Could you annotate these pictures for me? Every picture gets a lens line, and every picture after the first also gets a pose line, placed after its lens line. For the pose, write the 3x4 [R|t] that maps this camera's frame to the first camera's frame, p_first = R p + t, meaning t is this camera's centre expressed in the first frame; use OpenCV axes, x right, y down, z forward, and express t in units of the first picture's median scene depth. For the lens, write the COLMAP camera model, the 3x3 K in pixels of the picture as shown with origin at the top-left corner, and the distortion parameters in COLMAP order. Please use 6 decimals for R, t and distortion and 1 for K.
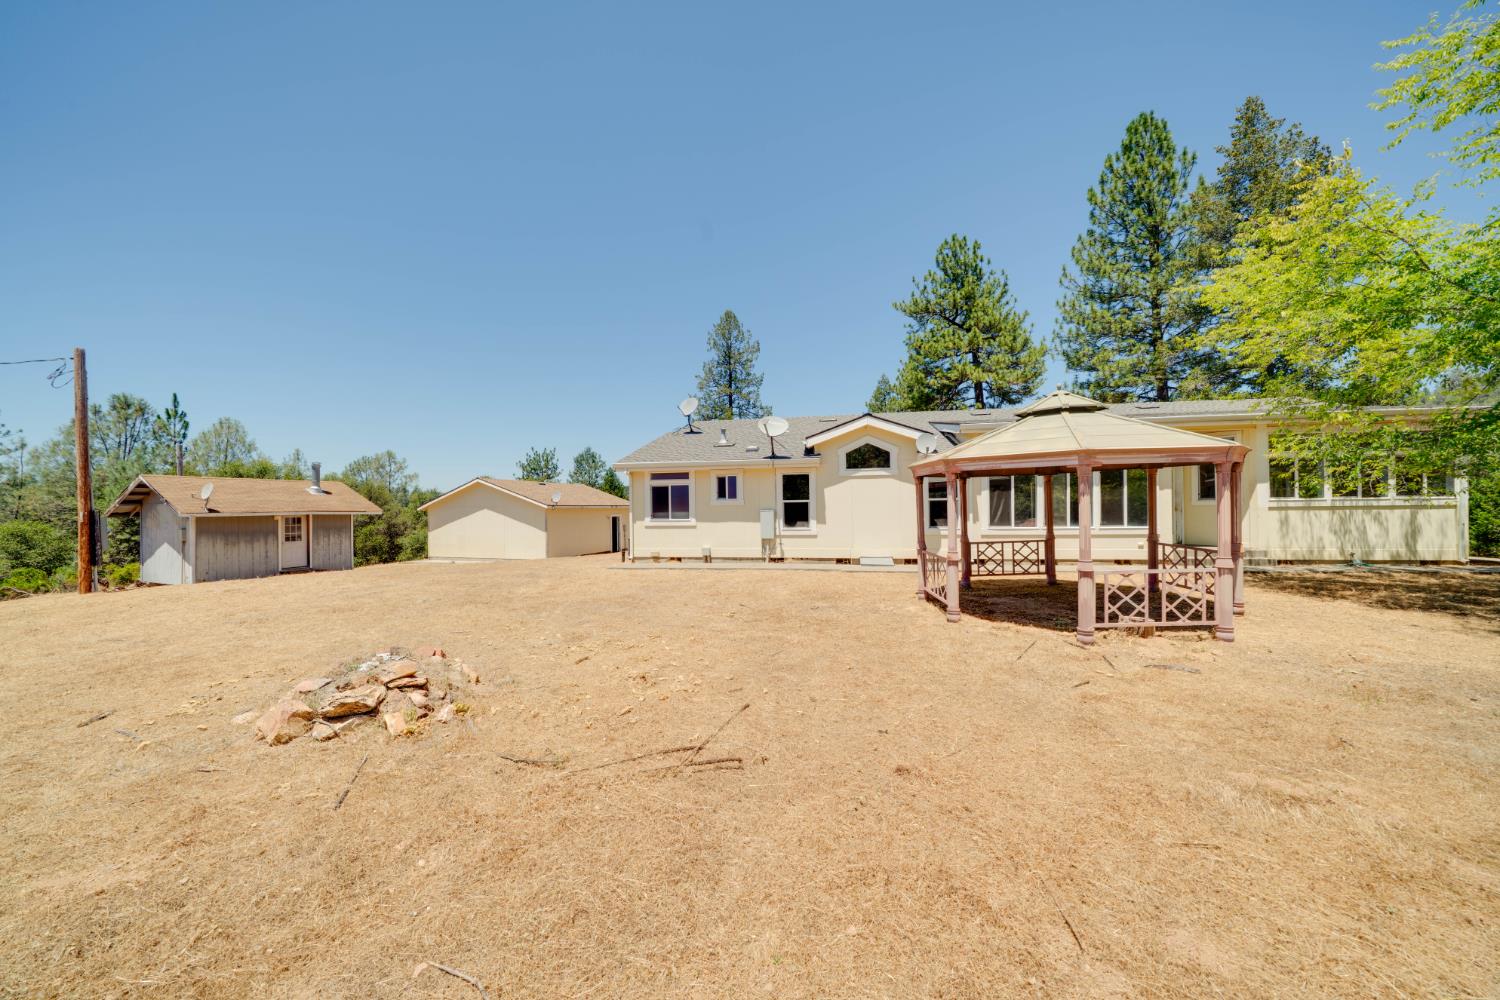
lens RADIAL K [[517.8, 0, 740.7], [0, 517.8, 508.6], [0, 0, 1]] dist [-0.018918, 0.001043]
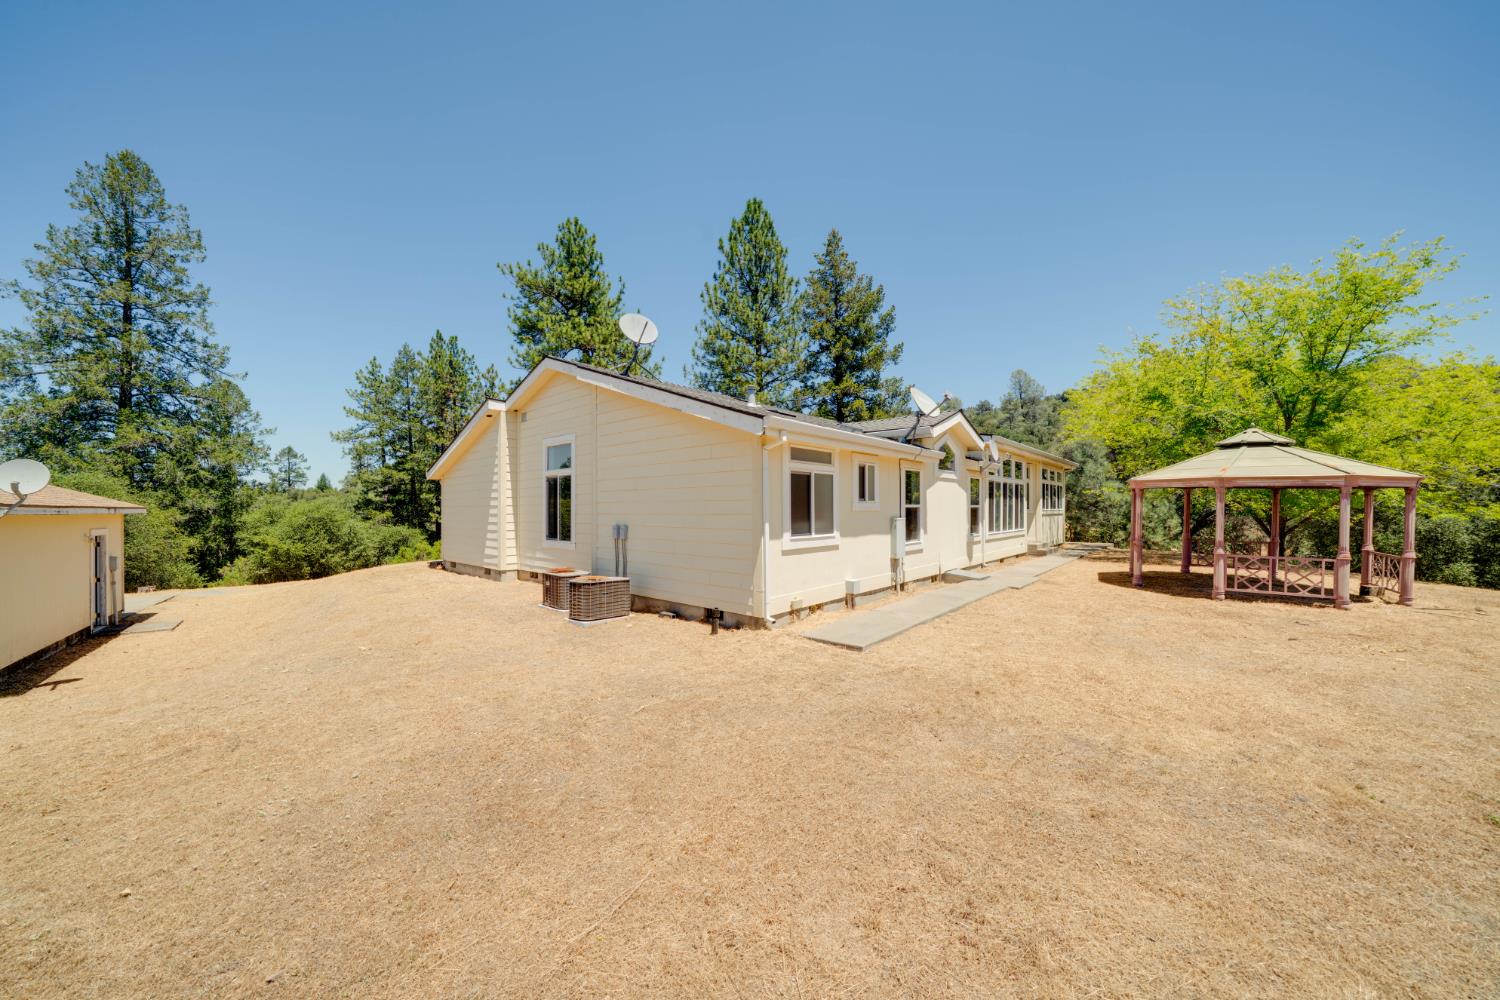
lens RADIAL K [[517.8, 0, 748.9], [0, 517.8, 513.3], [0, 0, 1]] dist [-0.018918, 0.001043]
pose [[0.519140, 0.006009, 0.854668, -0.633891], [-0.003408, 0.999982, -0.004960, 0.000551], [-0.854682, -0.000338, 0.519152, 0.770148]]
